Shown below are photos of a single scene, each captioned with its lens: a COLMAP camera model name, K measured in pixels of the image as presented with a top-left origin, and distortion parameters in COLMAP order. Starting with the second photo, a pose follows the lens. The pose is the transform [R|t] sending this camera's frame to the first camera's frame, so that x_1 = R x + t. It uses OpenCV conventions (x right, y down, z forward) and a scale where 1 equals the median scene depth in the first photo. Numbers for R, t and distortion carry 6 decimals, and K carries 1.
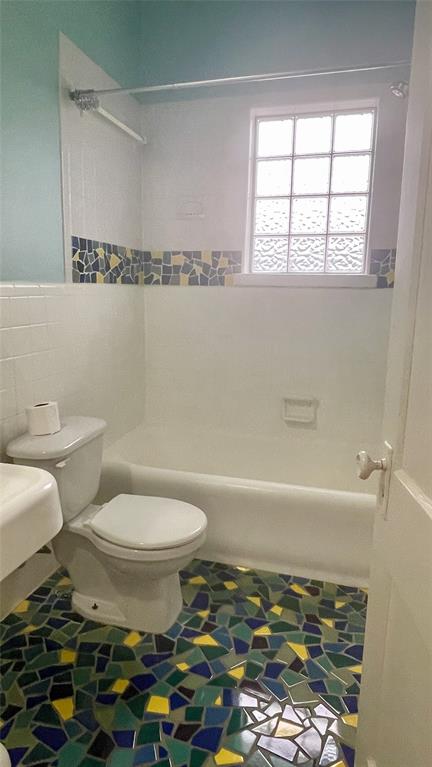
lens RADIAL K [[484.5, 0, 212.4], [0, 484.5, 383.6], [0, 0, 1]] dist [-0.006195, -0.006866]
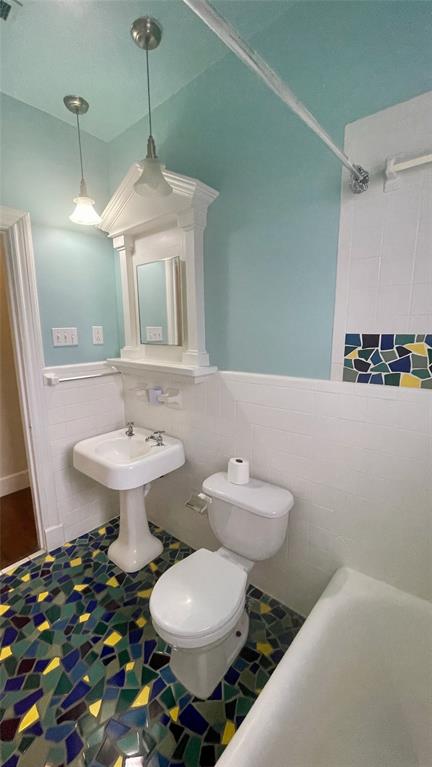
lens RADIAL K [[309.8, 0, 212.0], [0, 309.8, 377.3], [0, 0, 1]] dist [-0.003393, -0.001286]
pose [[-0.419936, 0.137842, -0.897025, 0.435227], [-0.162262, 0.961069, 0.223645, -0.361407], [0.892930, 0.239470, -0.381221, 1.160033]]
